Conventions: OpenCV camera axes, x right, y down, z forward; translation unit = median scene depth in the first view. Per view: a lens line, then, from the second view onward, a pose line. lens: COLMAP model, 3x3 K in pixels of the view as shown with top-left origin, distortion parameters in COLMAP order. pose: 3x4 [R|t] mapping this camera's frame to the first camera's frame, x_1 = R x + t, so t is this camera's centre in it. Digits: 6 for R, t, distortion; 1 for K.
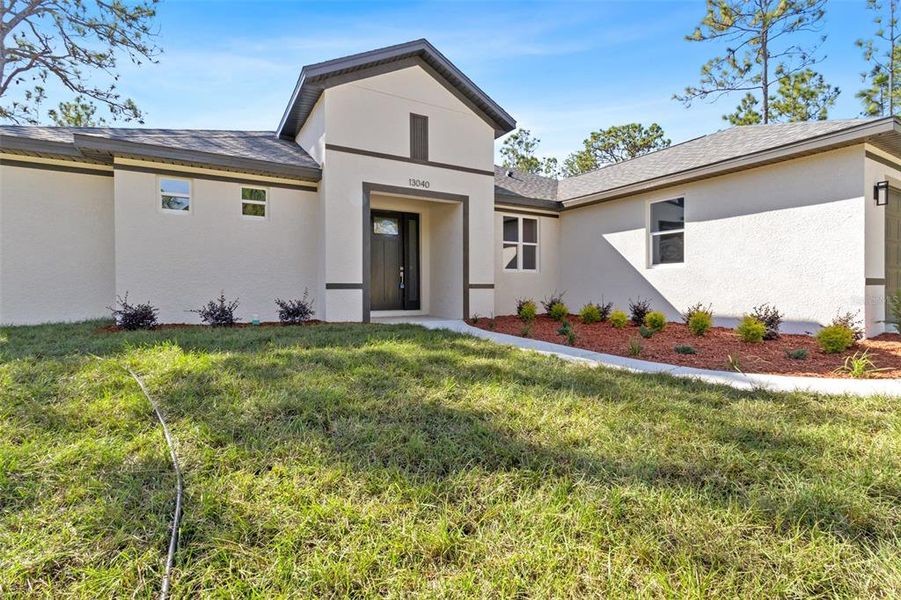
lens RADIAL K [[422.7, 0, 456.3], [0, 422.7, 292.2], [0, 0, 1]] dist [-0.003315, -0.000450]
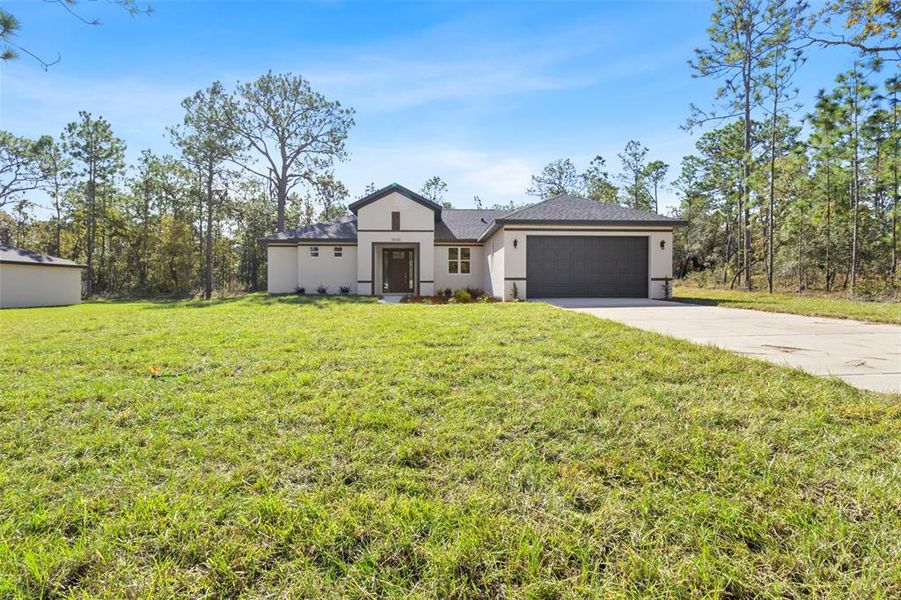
lens RADIAL K [[422.7, 0, 454.5], [0, 422.7, 292.5], [0, 0, 1]] dist [-0.003315, -0.000450]
pose [[0.885311, 0.008713, -0.464918, 1.362043], [-0.007458, 0.999962, 0.004538, 0.035922], [0.464940, -0.000550, 0.885342, -1.019900]]
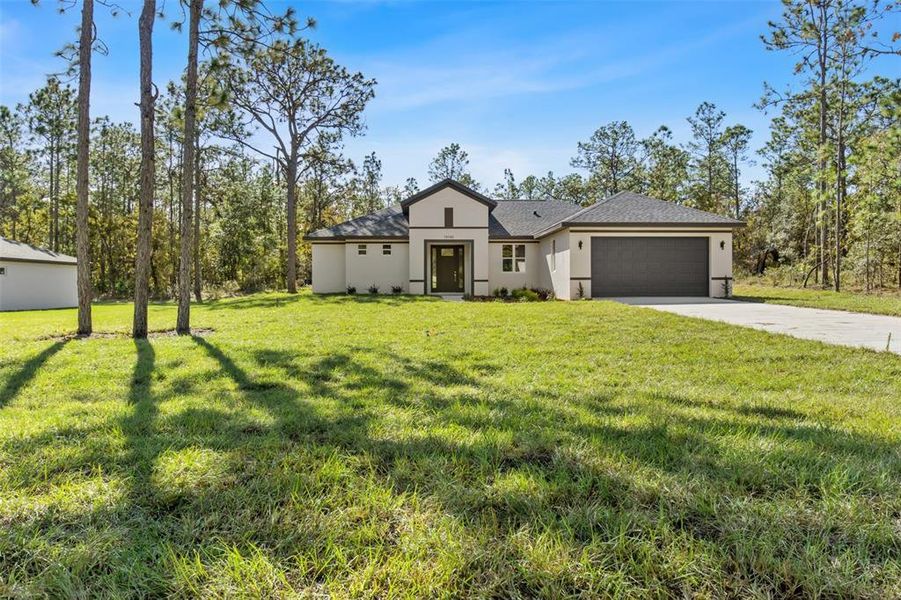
lens RADIAL K [[612.0, 0, 451.5], [0, 612.0, 294.8], [0, 0, 1]] dist [-0.004921, -0.010463]
pose [[0.881377, 0.007787, -0.472350, 1.537939], [-0.004432, 0.999956, 0.008215, 0.036285], [0.472393, -0.005147, 0.881373, -1.998421]]
